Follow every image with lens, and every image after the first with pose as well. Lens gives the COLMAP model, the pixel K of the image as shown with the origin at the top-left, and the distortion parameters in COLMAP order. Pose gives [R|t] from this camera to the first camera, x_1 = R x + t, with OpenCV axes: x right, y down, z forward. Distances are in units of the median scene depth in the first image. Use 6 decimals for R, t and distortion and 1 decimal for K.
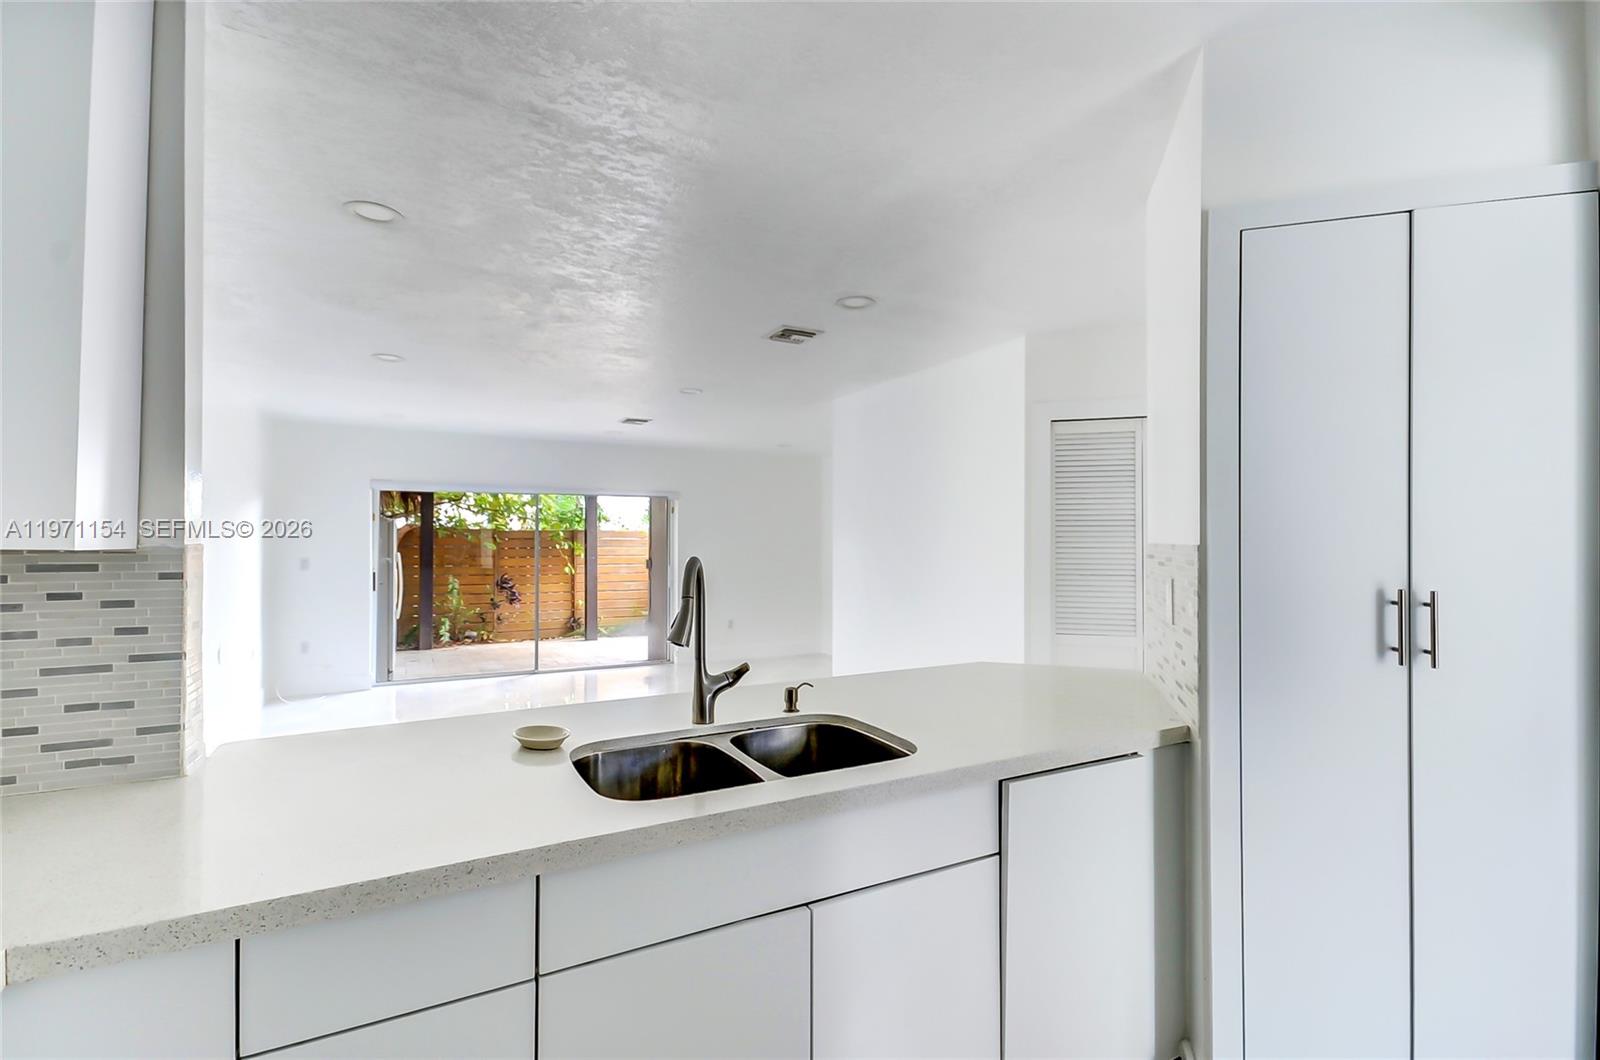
lens RADIAL K [[728.0, 0, 808.1], [0, 728.0, 535.4], [0, 0, 1]] dist [0.002329, 0.000146]
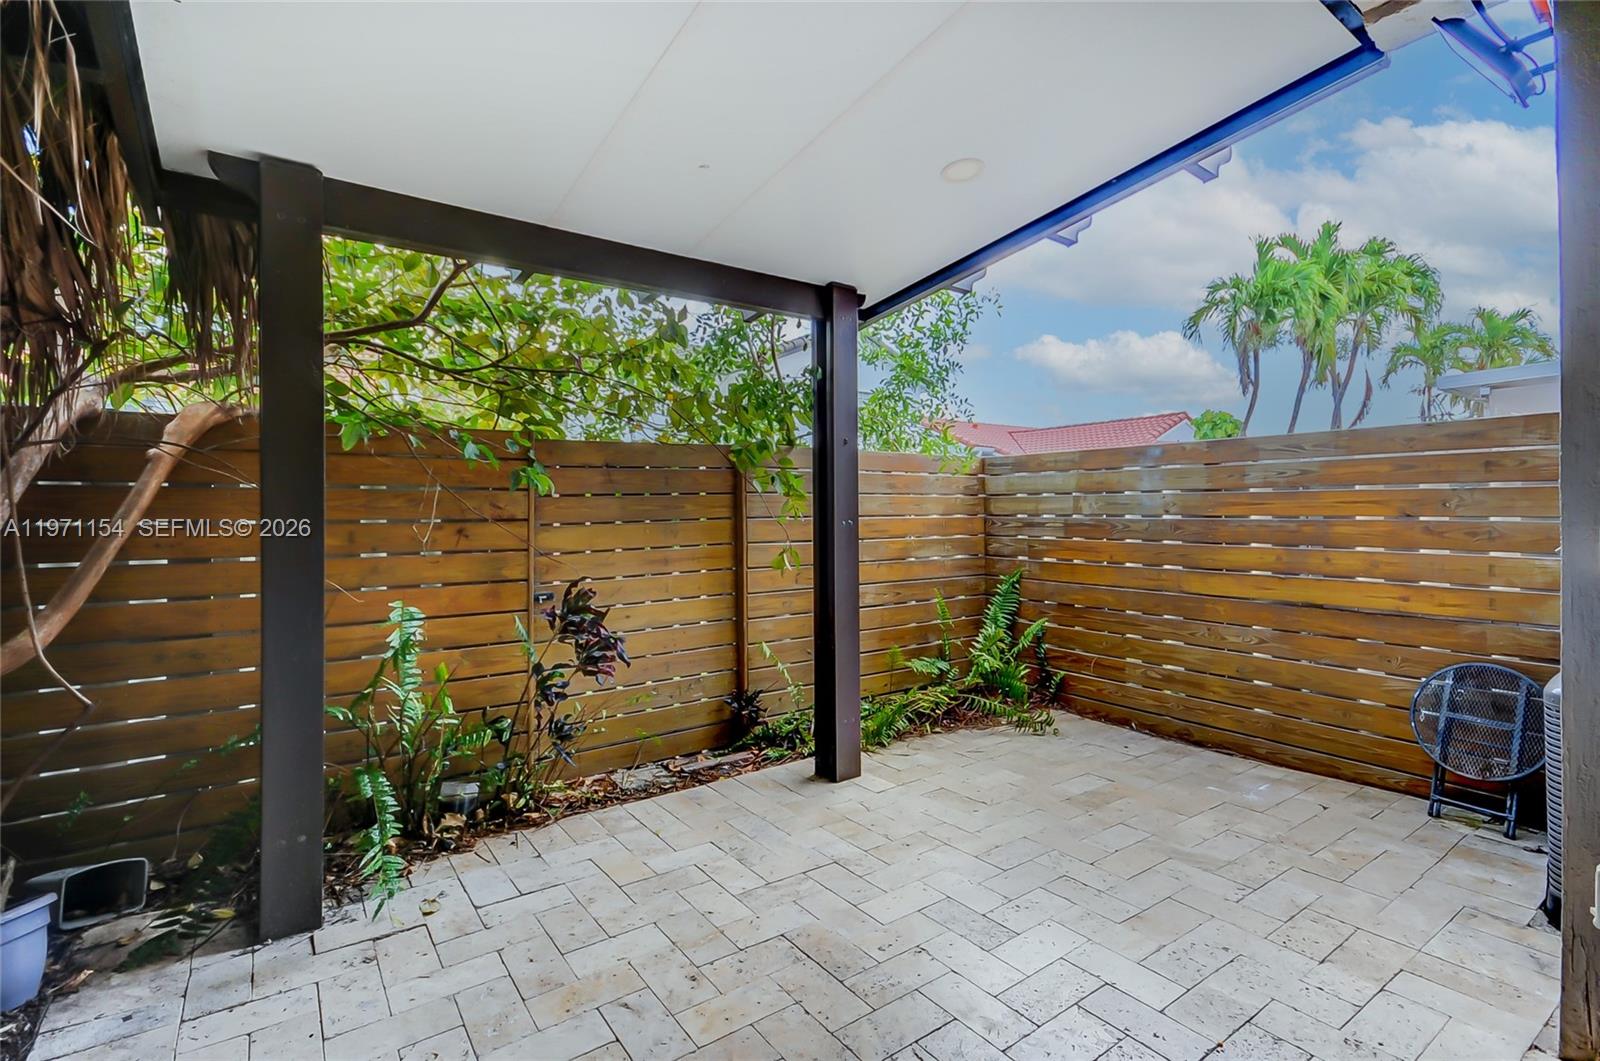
lens RADIAL K [[725.6, 0, 799.5], [0, 725.6, 512.2], [0, 0, 1]] dist [0.003082, 0.000091]
pose [[0.990511, -0.006905, 0.137263, -0.378732], [0.005579, 0.999934, 0.010046, 0.024381], [-0.137323, -0.009185, 0.990484, 0.718300]]
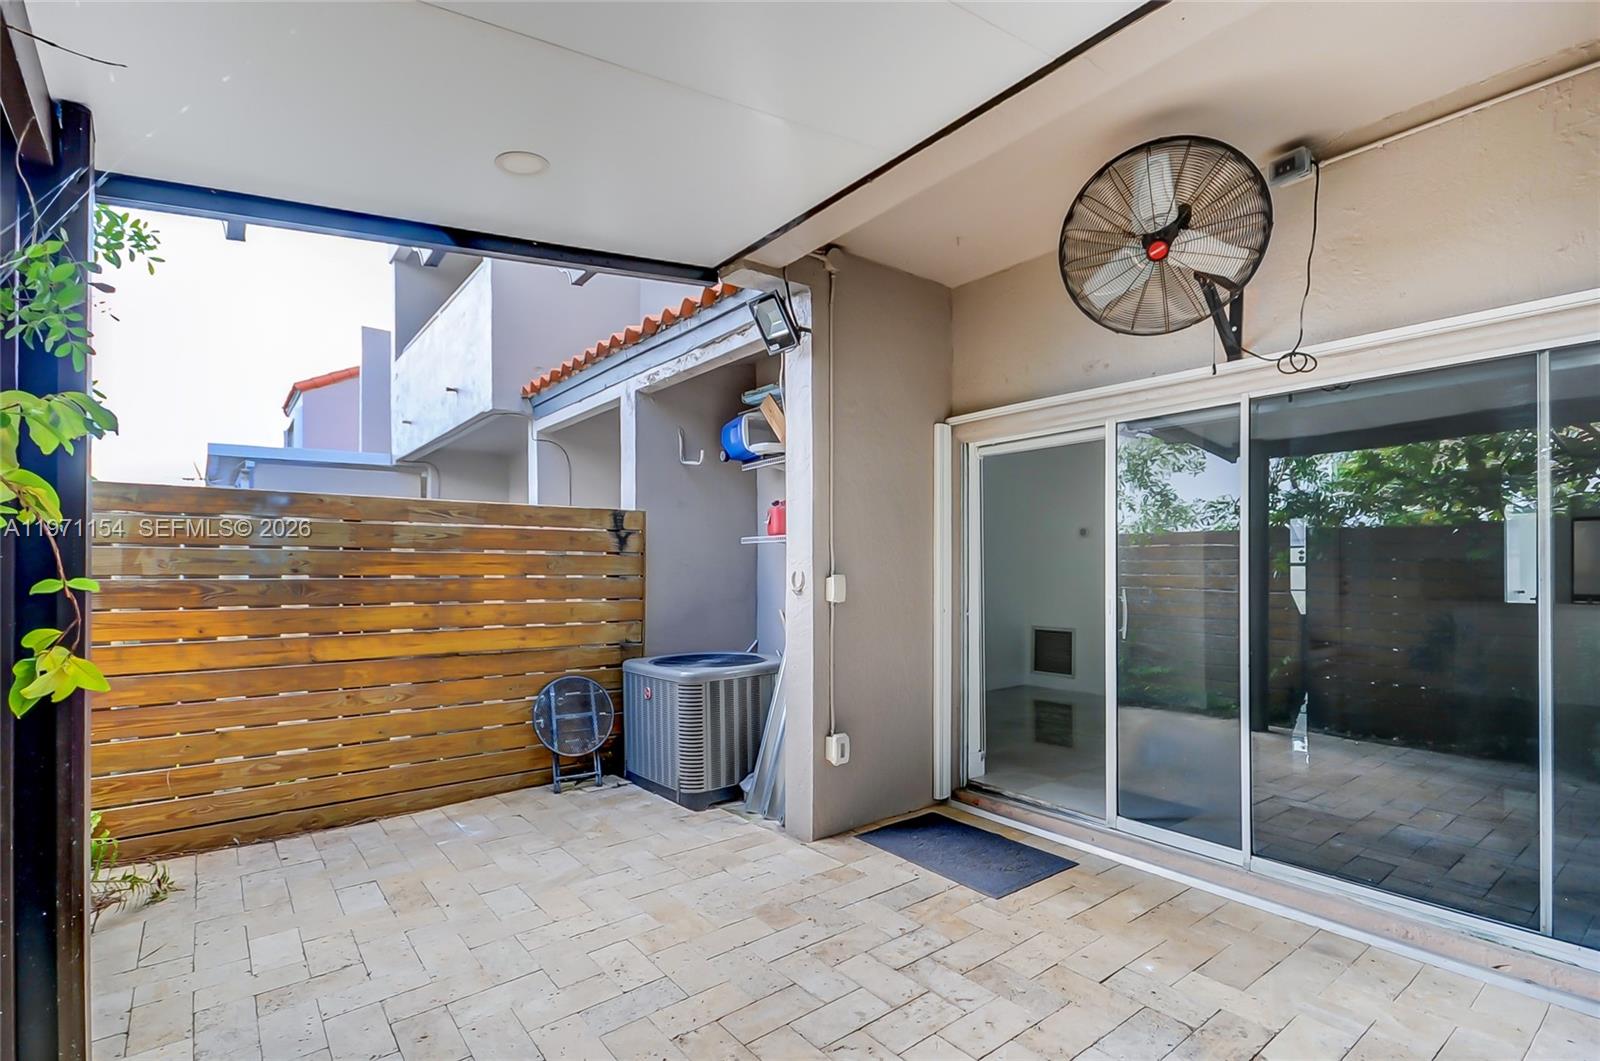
lens RADIAL K [[738.7, 0, 798.1], [0, 738.7, 565.3], [0, 0, 1]] dist [0.001482, -0.000727]
pose [[-0.184802, 0.003756, 0.982769, -0.506662], [-0.008929, 0.999945, -0.005501, 0.026181], [-0.982735, -0.009792, -0.184758, 0.908268]]
